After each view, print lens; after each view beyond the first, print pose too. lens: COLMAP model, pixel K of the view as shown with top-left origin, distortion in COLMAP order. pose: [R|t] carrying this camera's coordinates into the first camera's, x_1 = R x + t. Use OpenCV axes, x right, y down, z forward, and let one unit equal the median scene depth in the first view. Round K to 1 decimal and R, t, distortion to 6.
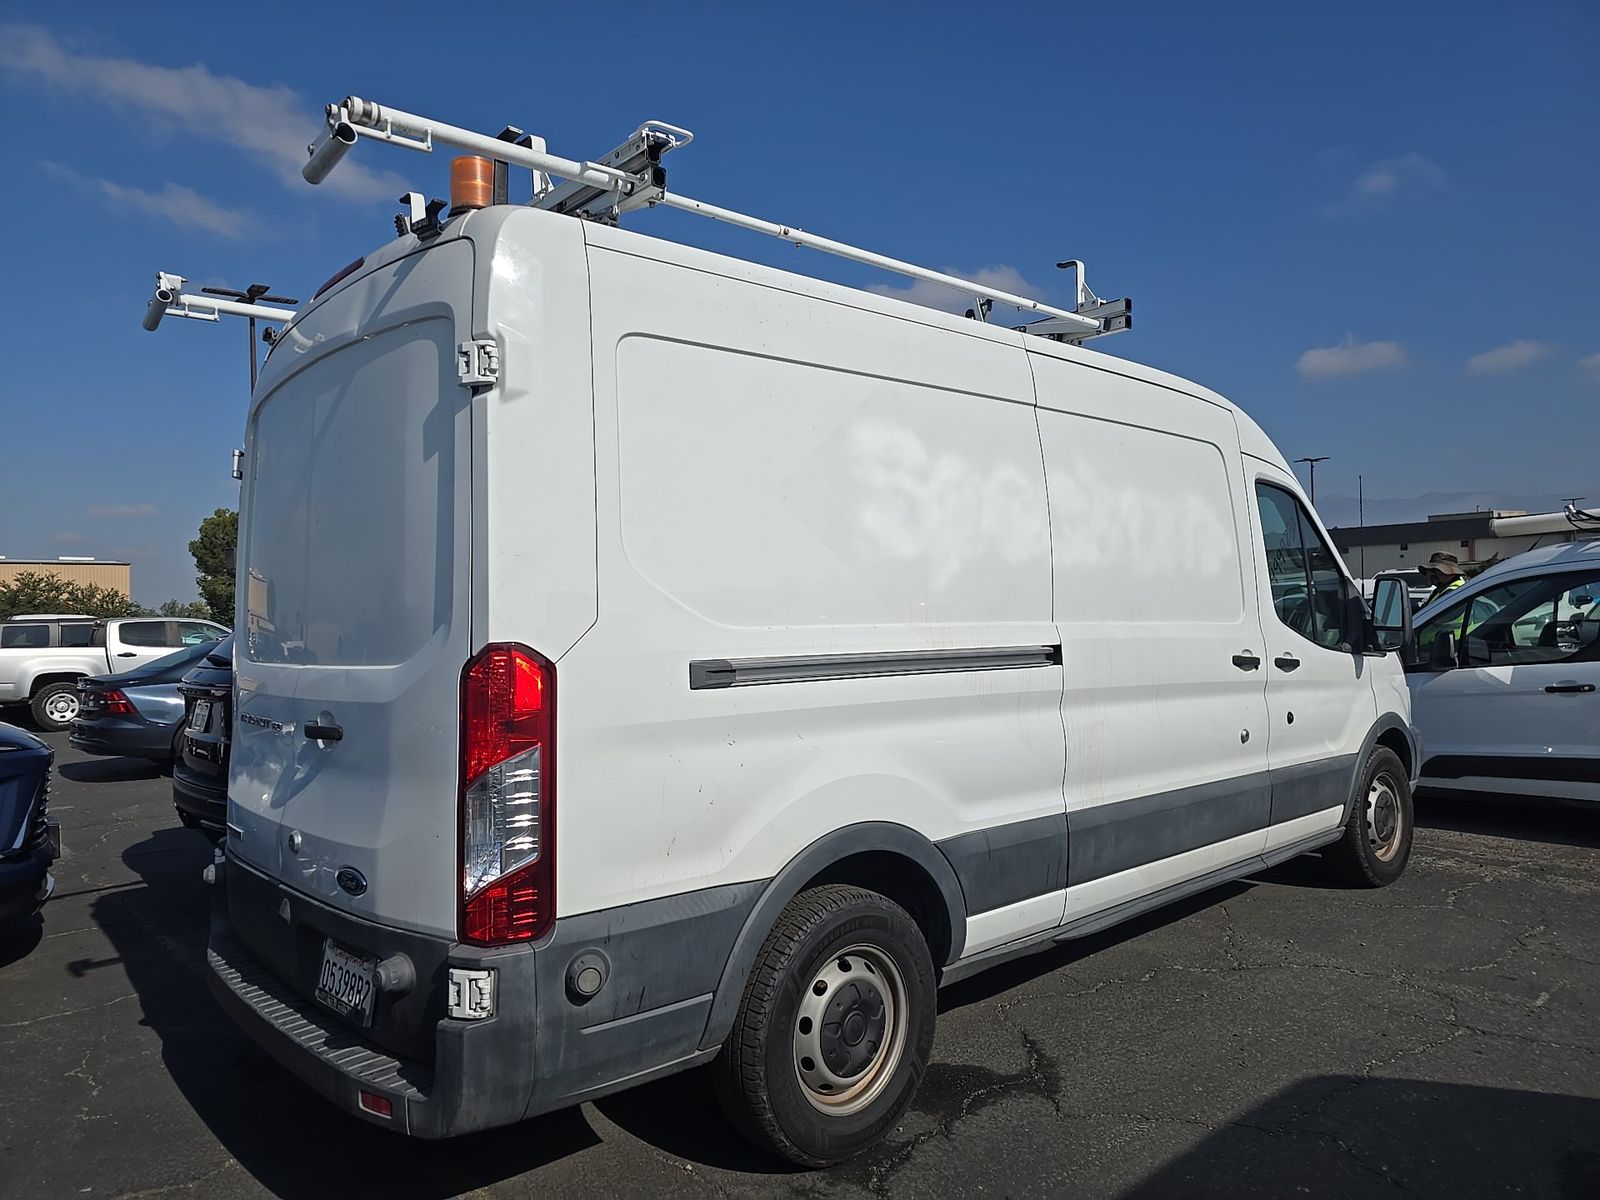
lens RADIAL K [[1056.9, 0, 824.1], [0, 1056.9, 603.3], [0, 0, 1]] dist [0.035352, -0.001270]
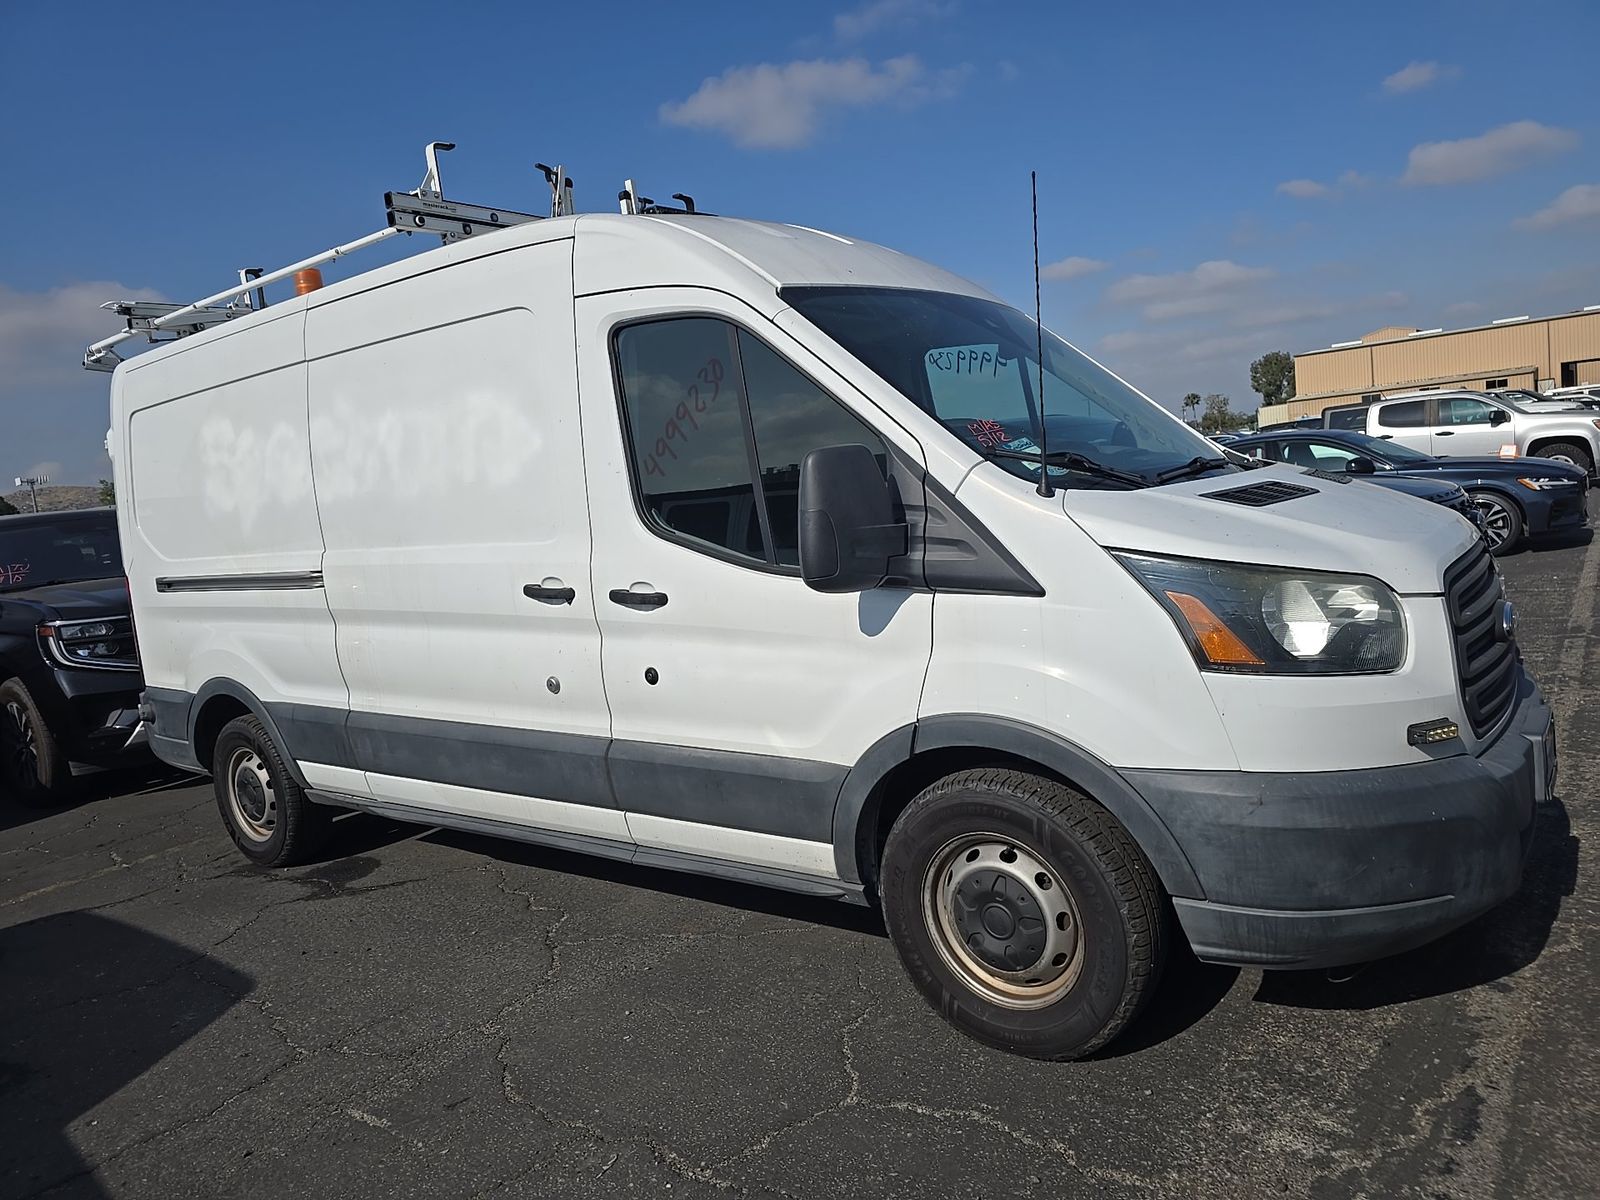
lens RADIAL K [[1056.9, 0, 824.1], [0, 1056.9, 603.3], [0, 0, 1]] dist [0.035352, -0.001270]
pose [[0.206182, 0.119509, -0.971188, 1.308689], [0.114196, 0.982793, 0.145181, -0.029212], [0.971827, -0.140839, 0.188986, 1.154715]]
